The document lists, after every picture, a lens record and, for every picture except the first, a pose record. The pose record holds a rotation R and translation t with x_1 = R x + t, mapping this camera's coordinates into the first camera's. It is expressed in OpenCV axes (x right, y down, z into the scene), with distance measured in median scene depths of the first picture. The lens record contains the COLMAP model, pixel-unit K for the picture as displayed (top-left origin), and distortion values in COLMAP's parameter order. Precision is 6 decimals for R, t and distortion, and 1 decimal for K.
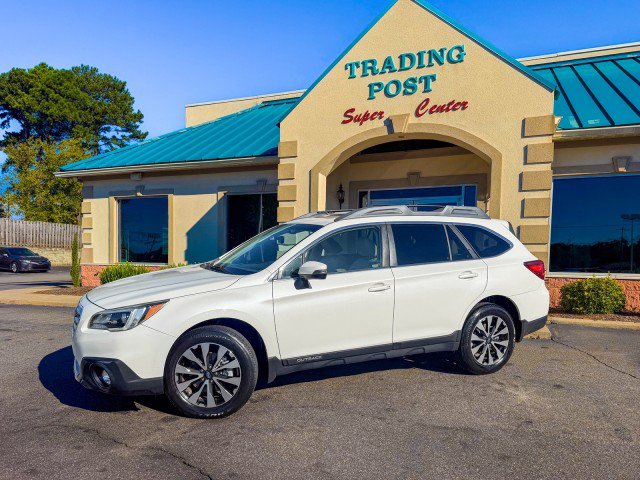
lens RADIAL K [[473.9, 0, 311.4], [0, 473.9, 273.2], [0, 0, 1]] dist [0.070191, -0.127965]
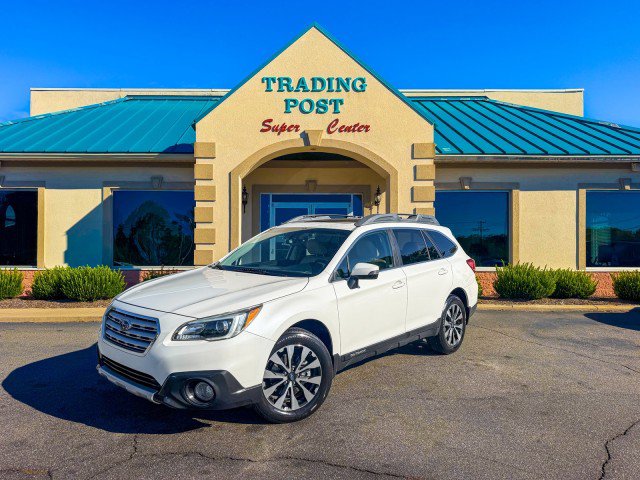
lens RADIAL K [[454.2, 0, 320.0], [0, 454.2, 240.0], [0, 0, 1]] dist [0.070896, -0.111101]
pose [[0.914077, 0.004026, 0.405521, -0.239849], [0.022289, 0.997941, -0.060149, -0.007733], [-0.404928, 0.064020, 0.912104, 0.030845]]
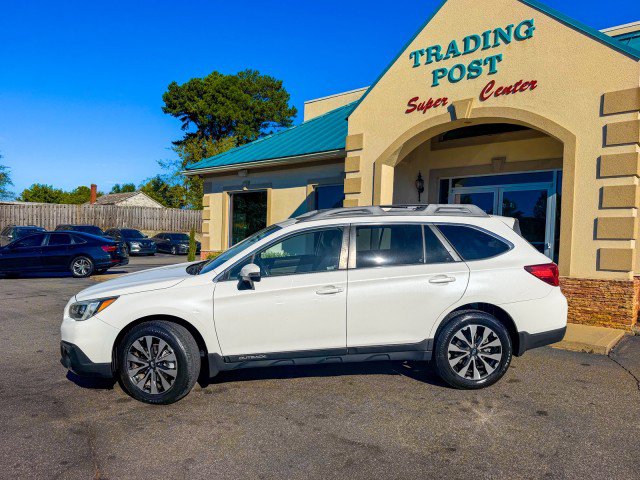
lens RADIAL K [[474.8, 0, 313.2], [0, 474.8, 240.9], [0, 0, 1]] dist [0.056172, -0.135844]
pose [[0.945356, 0.006663, -0.325971, 0.217045], [-0.017141, 0.999424, -0.029282, -0.021794], [0.325588, 0.033270, 0.944926, 0.023429]]
